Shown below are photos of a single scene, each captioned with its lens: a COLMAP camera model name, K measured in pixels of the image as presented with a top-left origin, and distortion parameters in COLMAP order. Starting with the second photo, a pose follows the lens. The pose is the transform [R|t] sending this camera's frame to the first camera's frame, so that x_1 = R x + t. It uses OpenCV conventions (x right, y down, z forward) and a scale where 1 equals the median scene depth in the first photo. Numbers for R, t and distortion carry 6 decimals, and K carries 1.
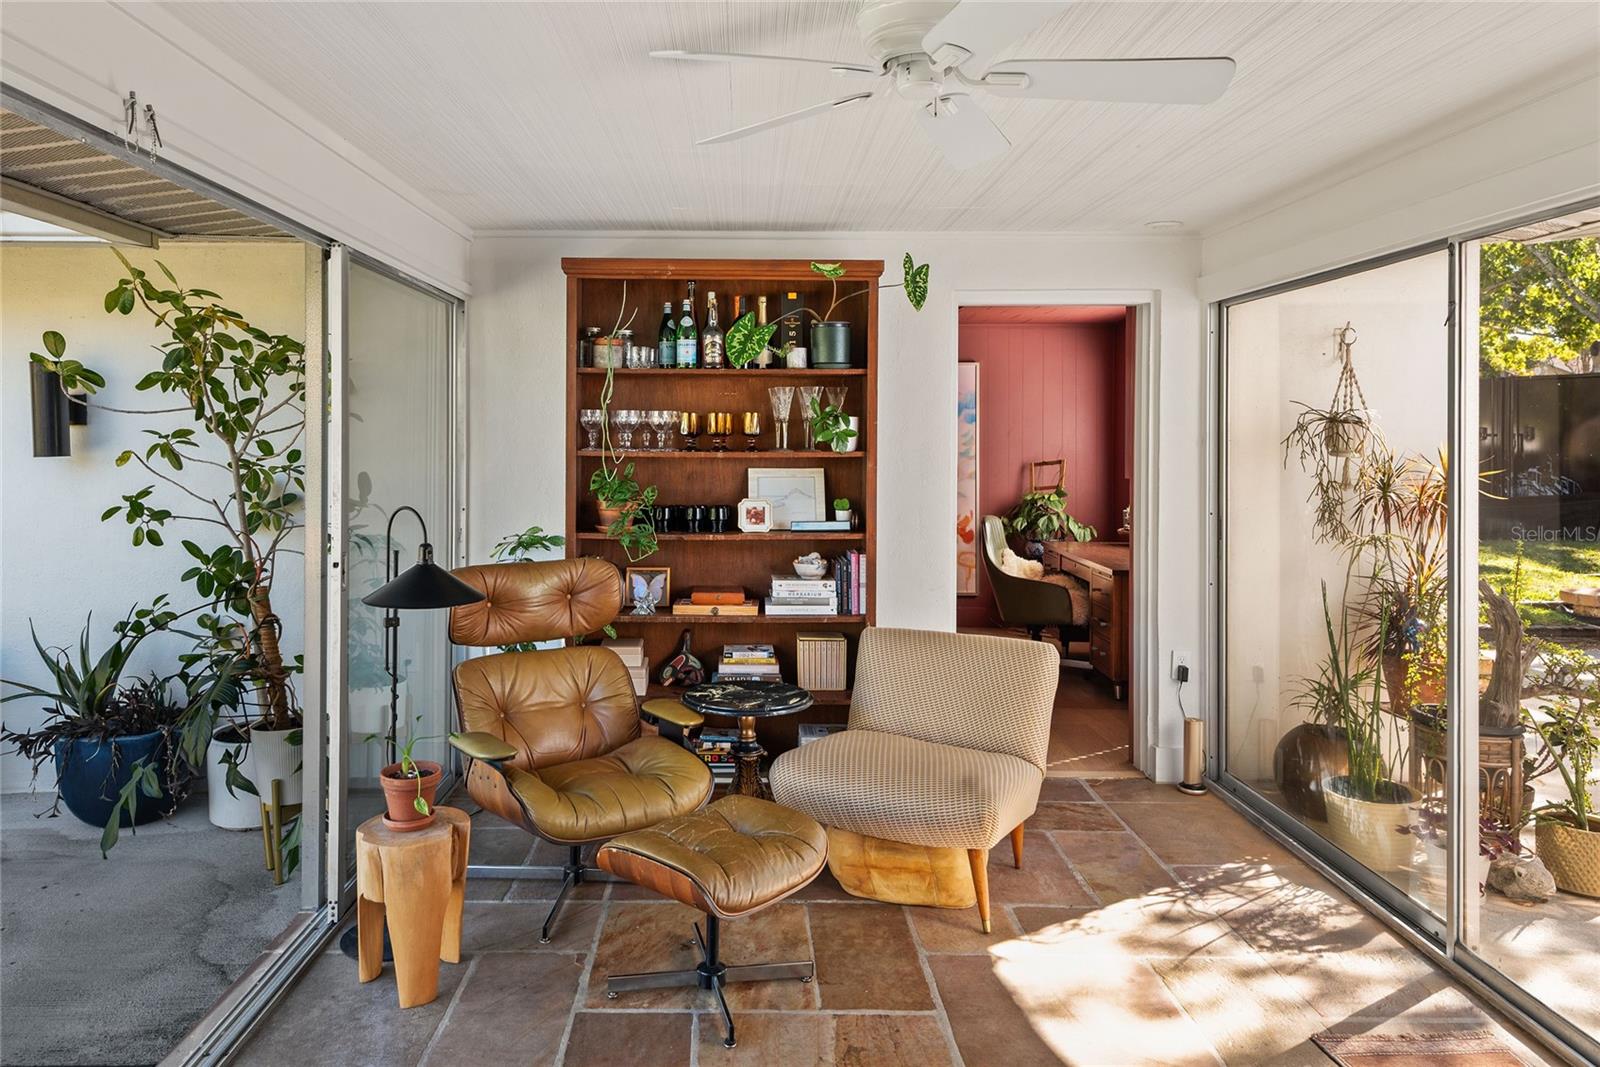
lens RADIAL K [[1047.2, 0, 733.0], [0, 1047.2, 436.0], [0, 0, 1]] dist [0.037133, -0.004199]
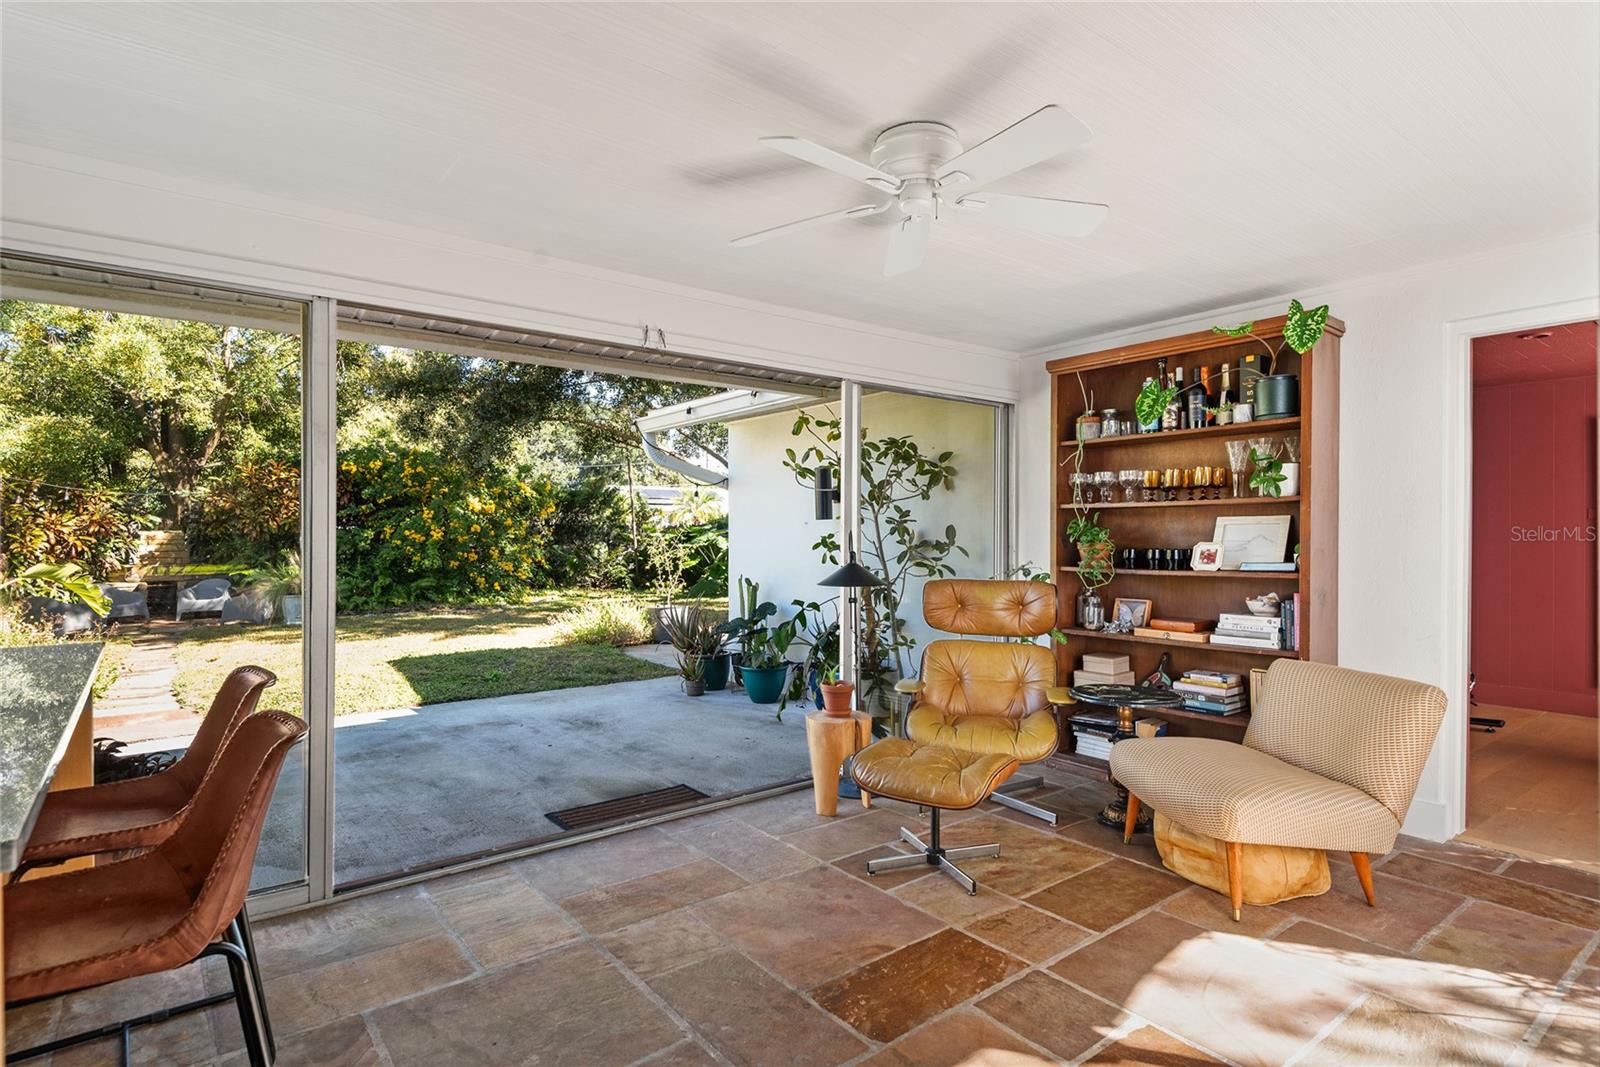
lens RADIAL K [[825.4, 0, 804.3], [0, 825.4, 548.2], [0, 0, 1]] dist [0.022035, -0.003008]
pose [[0.614702, 0.003211, -0.788753, 0.471343], [0.002579, 0.999978, 0.006080, 0.061064], [0.788755, -0.005772, 0.614681, 0.097102]]
